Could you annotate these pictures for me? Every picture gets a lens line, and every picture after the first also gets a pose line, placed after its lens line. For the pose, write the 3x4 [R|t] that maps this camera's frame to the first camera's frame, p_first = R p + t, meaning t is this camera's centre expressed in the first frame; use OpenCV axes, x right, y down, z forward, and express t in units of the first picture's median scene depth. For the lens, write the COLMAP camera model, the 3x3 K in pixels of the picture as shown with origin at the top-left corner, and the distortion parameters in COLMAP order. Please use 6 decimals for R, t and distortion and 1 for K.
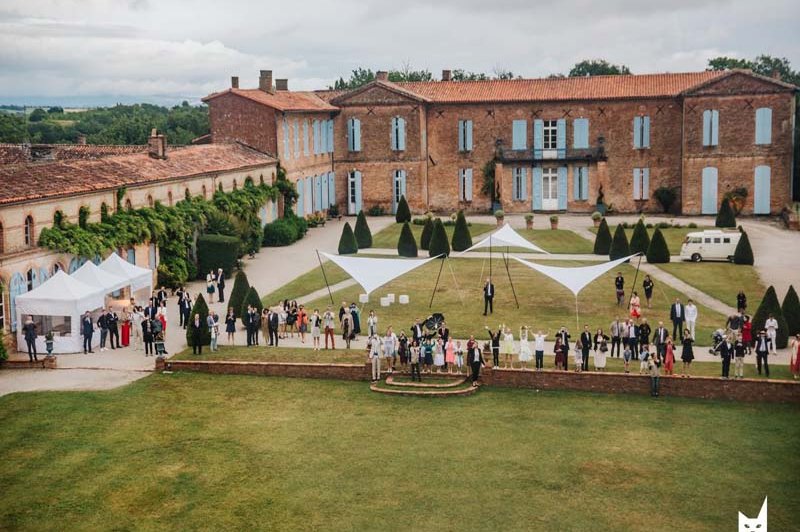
lens RADIAL K [[1339.7, 0, 400.0], [0, 1339.7, 266.0], [0, 0, 1]] dist [0.458661, -0.022379]
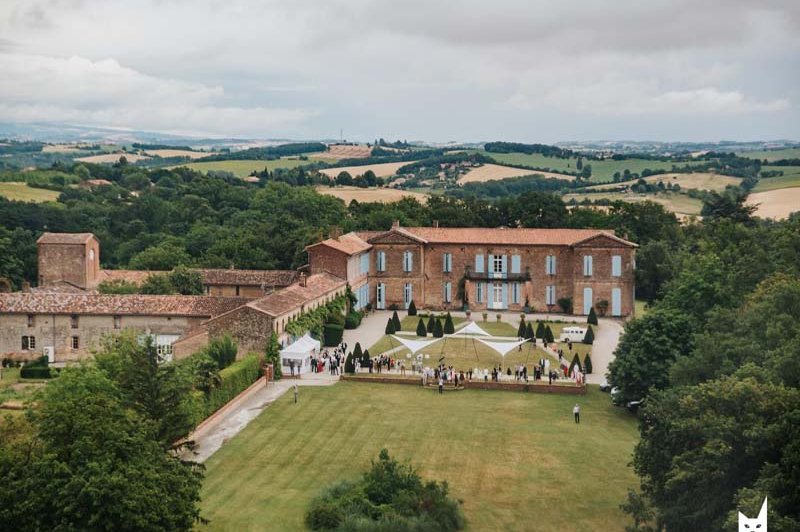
lens RADIAL K [[1339.7, 0, 400.0], [0, 1339.7, 266.0], [0, 0, 1]] dist [0.458661, -0.022379]
pose [[0.999349, 0.020401, 0.029749, -0.064008], [-0.018771, 0.998359, -0.054098, -0.002187], [-0.030804, 0.053504, 0.998092, -0.703532]]
